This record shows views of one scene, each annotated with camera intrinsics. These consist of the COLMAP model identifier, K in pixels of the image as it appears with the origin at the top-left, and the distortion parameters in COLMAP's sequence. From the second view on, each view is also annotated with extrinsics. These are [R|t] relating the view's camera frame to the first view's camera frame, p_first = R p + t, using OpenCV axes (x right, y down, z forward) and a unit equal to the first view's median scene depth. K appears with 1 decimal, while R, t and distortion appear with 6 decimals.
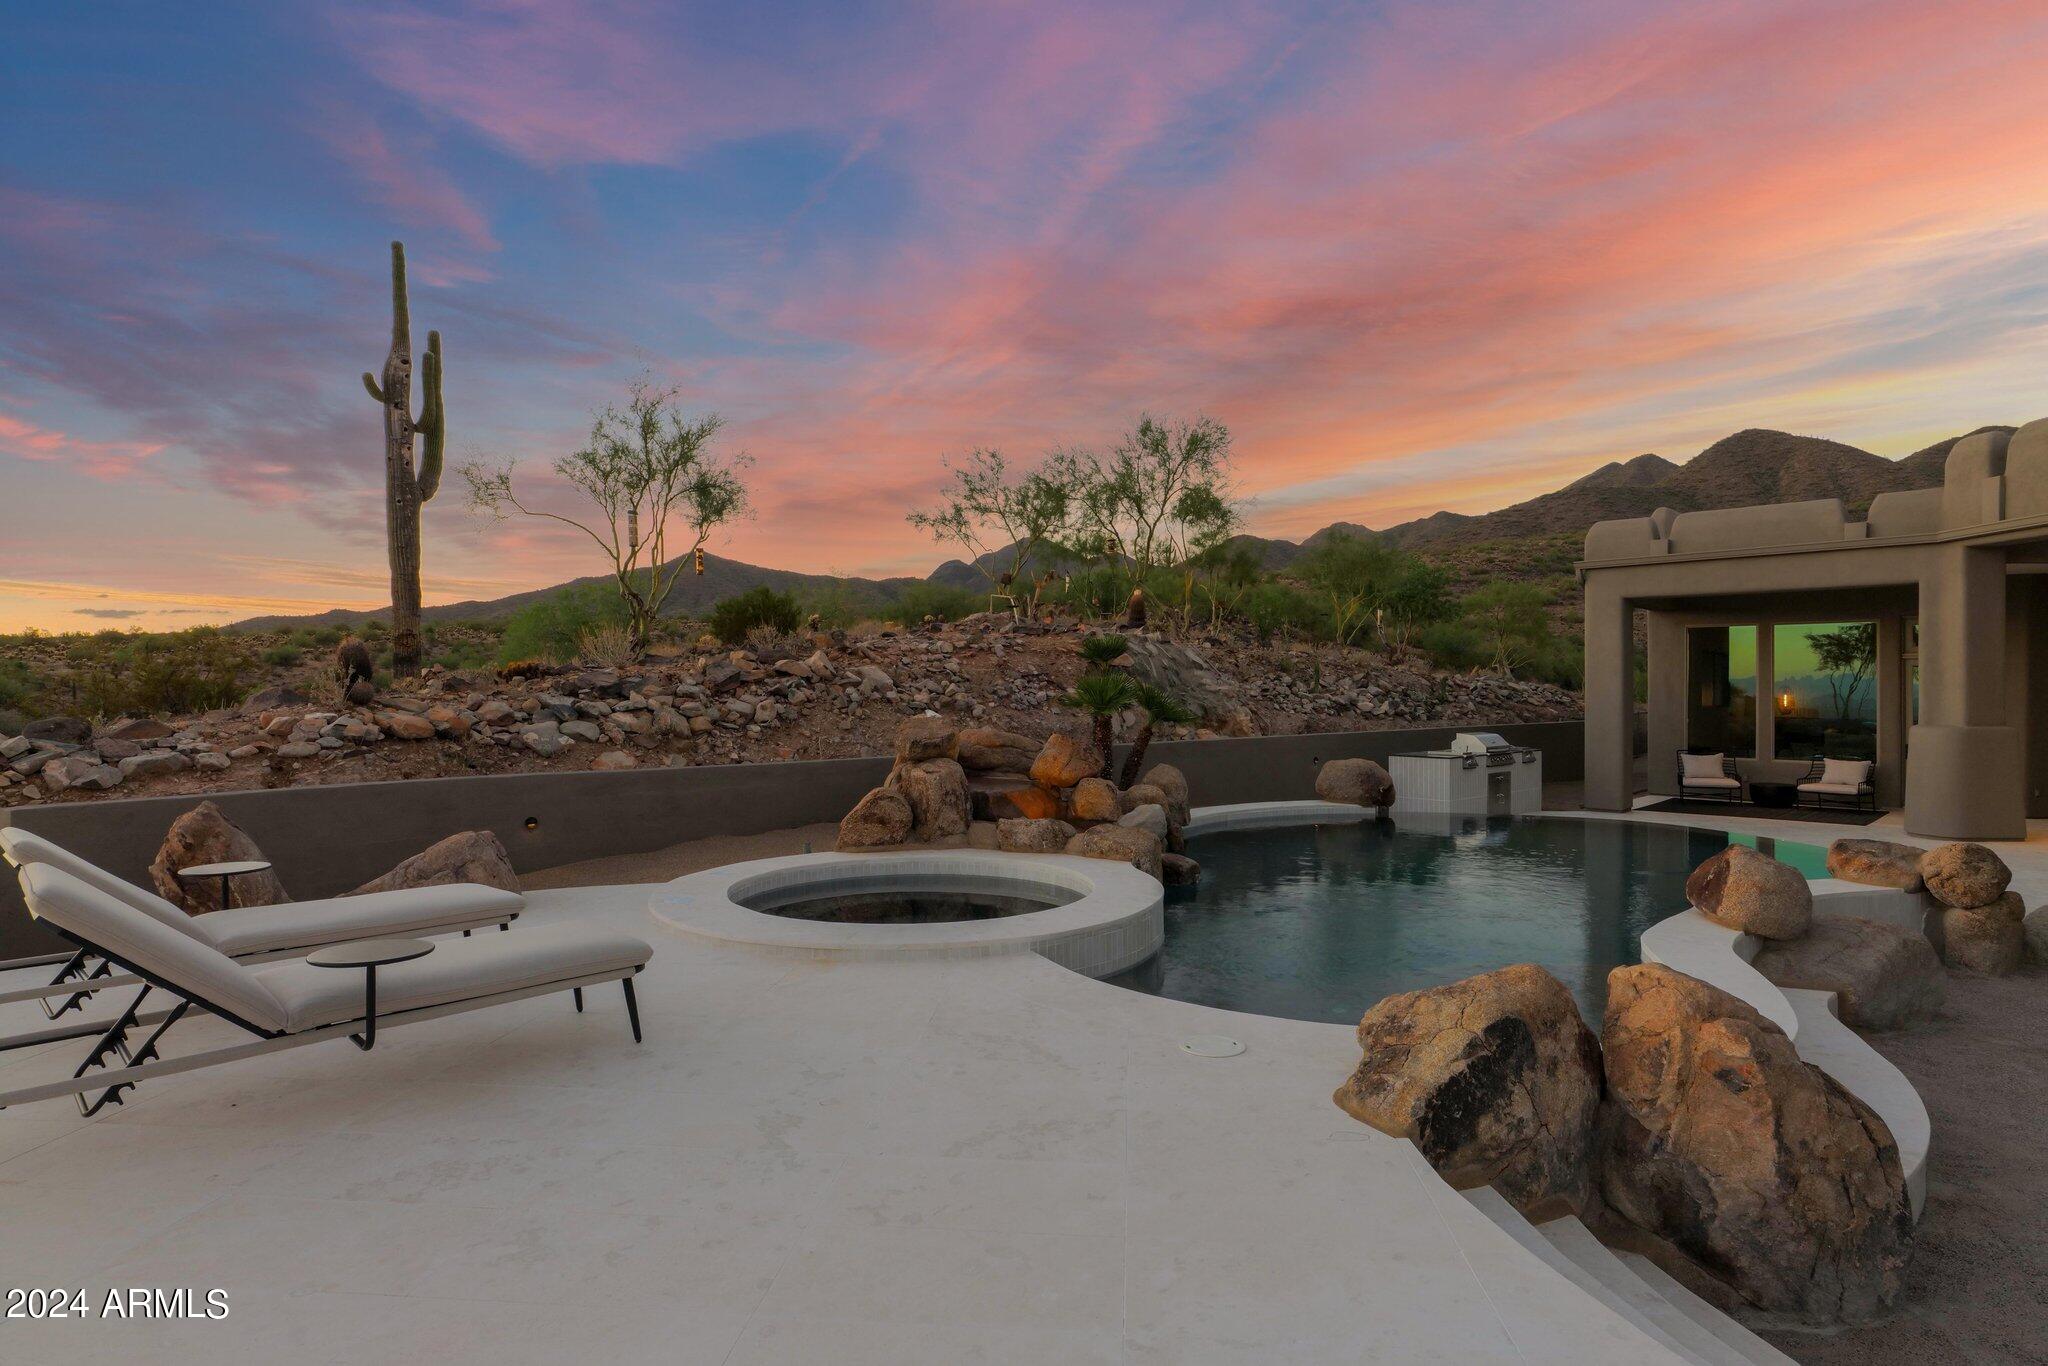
lens RADIAL K [[1098.9, 0, 1024.0], [0, 1098.9, 683.0], [0, 0, 1]] dist [-0.000940, -0.001128]
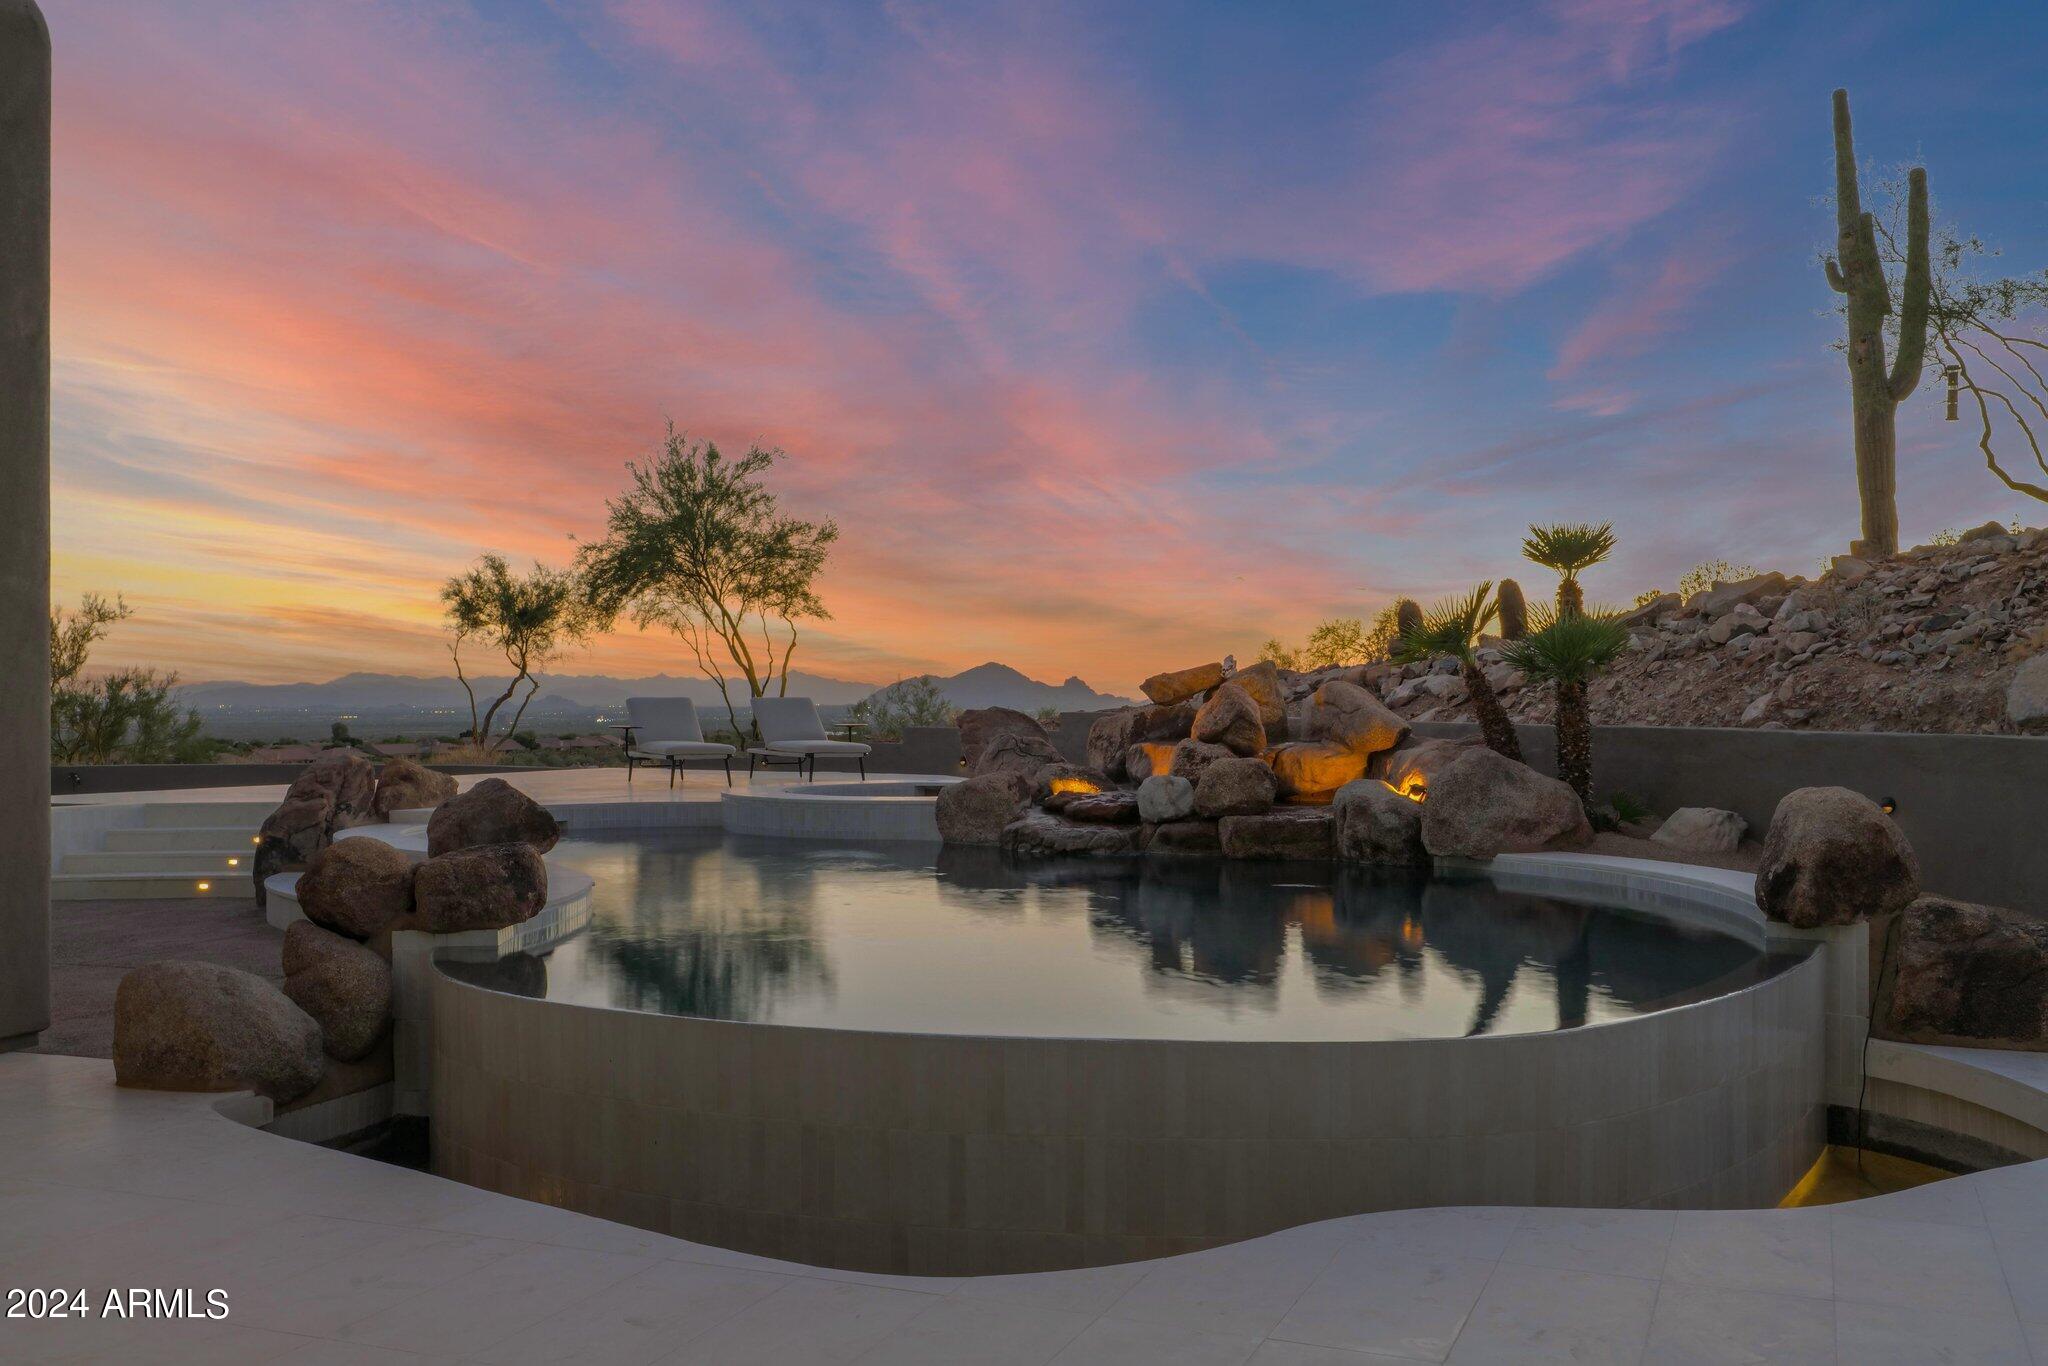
lens RADIAL K [[1921.6, 0, 1024.0], [0, 1921.6, 683.0], [0, 0, 1]] dist [-0.003938, -0.000063]
pose [[-0.372151, -0.003128, -0.928167, 0.996123], [0.002688, 0.999986, -0.004448, 0.037927], [0.928168, -0.004150, -0.372137, 1.010045]]
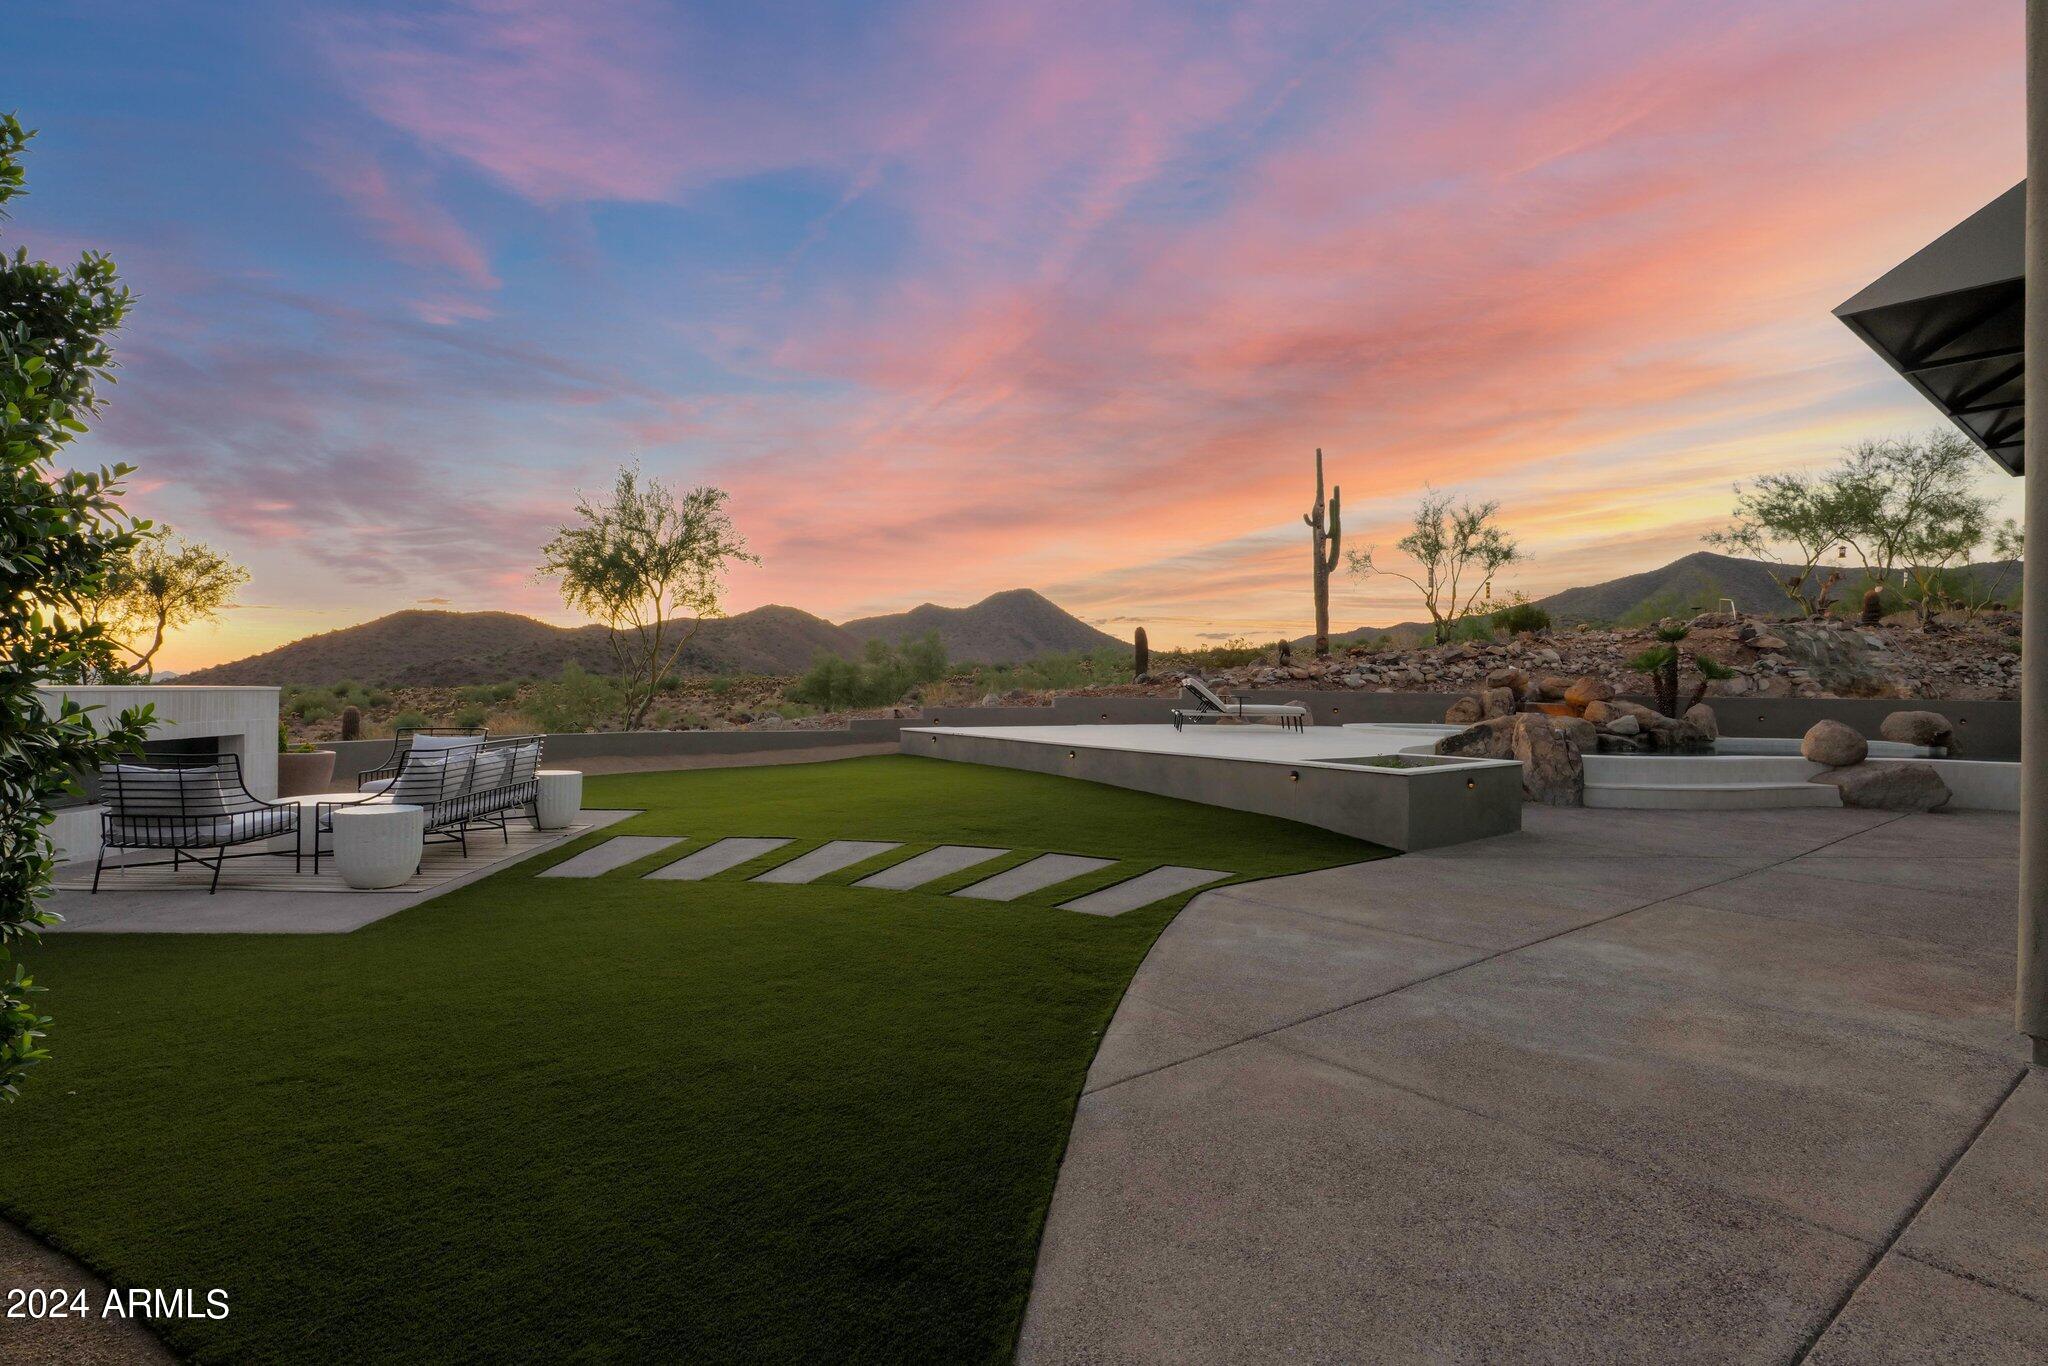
lens RADIAL K [[1015.7, 0, 1024.0], [0, 1015.7, 683.0], [0, 0, 1]] dist [-0.002360, 0.000605]
pose [[0.633478, 0.006675, -0.773732, 0.581197], [-0.011961, 0.999928, -0.001166, 0.050199], [0.773668, 0.009993, 0.633512, -0.659998]]
